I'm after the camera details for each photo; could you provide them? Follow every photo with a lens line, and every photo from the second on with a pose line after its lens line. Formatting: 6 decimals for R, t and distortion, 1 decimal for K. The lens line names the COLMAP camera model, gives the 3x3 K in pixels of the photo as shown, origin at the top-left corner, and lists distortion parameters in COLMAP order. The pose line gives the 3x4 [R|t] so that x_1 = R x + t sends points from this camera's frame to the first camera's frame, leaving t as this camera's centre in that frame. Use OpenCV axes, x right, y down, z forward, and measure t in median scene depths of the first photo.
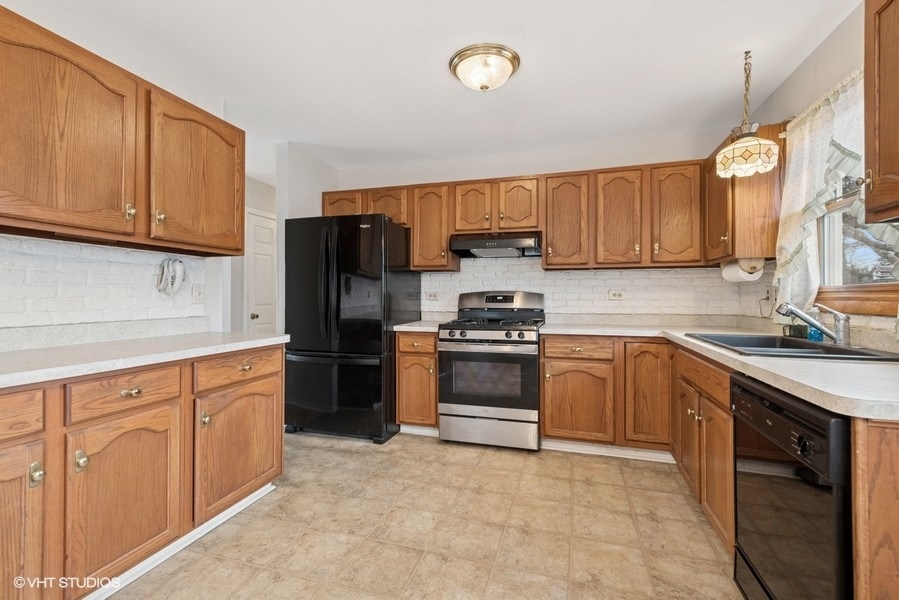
lens RADIAL K [[402.1, 0, 449.7], [0, 402.1, 296.8], [0, 0, 1]] dist [0.016856, -0.000159]
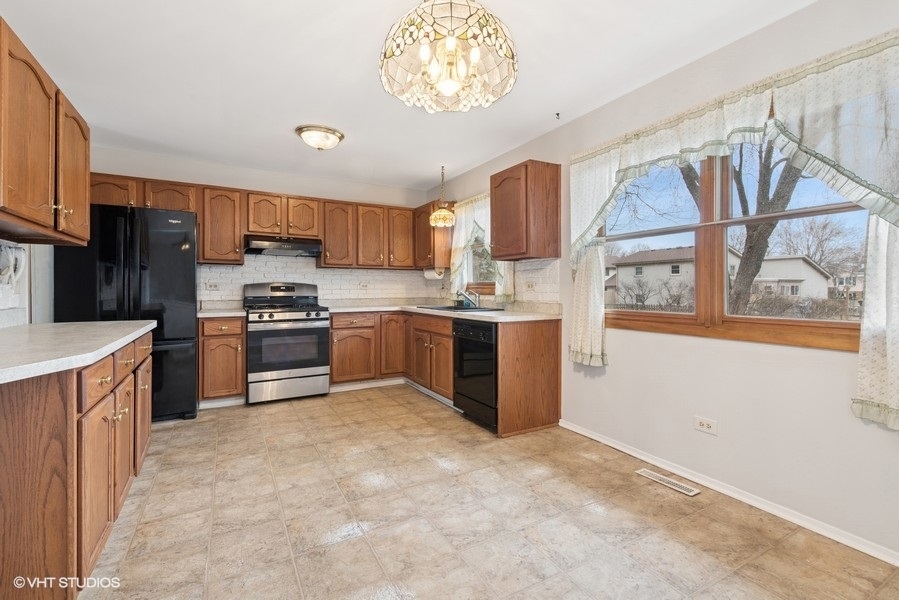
lens RADIAL K [[402.1, 0, 449.7], [0, 402.1, 296.8], [0, 0, 1]] dist [0.016856, -0.000159]
pose [[0.691226, -0.016721, 0.722445, -0.525905], [0.000269, 0.999738, 0.022882, 0.001598], [-0.722638, -0.015623, 0.691050, -0.312335]]
